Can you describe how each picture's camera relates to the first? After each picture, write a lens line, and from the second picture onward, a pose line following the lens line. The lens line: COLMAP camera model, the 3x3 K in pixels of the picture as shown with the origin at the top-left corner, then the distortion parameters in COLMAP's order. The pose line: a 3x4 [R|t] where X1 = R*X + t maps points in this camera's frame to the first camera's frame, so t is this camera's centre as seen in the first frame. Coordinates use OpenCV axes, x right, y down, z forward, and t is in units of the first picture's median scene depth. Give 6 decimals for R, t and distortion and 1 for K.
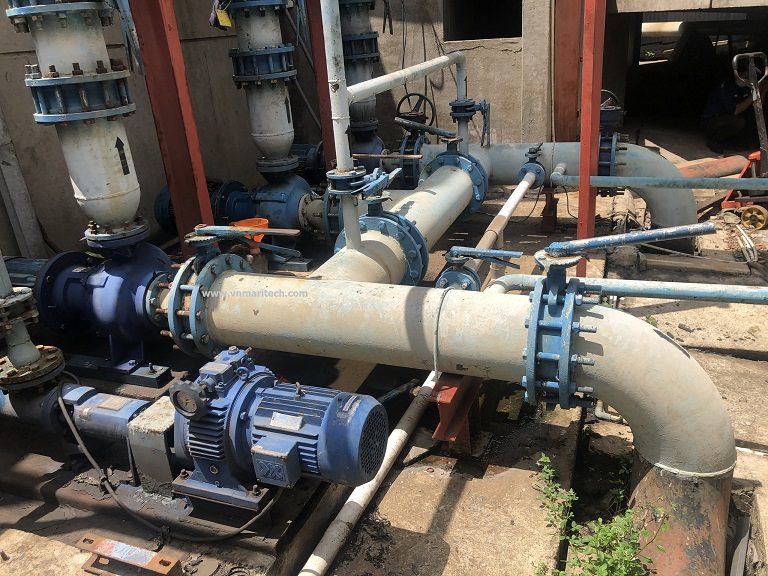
lens RADIAL K [[645.5, 0, 384.0], [0, 645.5, 288.0], [0, 0, 1]] dist [0.004921, -0.003384]
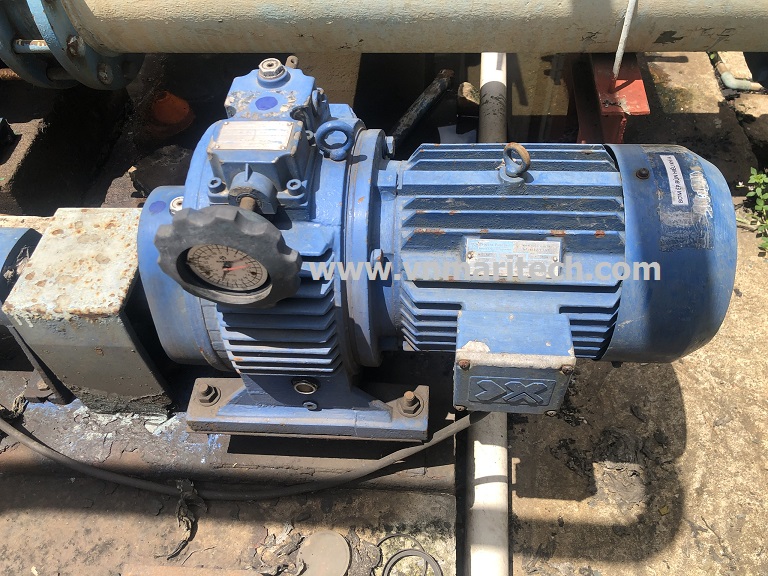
lens RADIAL K [[617.9, 0, 384.0], [0, 617.9, 288.0], [0, 0, 1]] dist [0.034751, -0.005042]
pose [[0.948737, -0.224695, 0.222284, -0.286803], [0.089613, 0.865652, 0.492561, 0.039991], [-0.303096, -0.447391, 0.841412, 0.681685]]
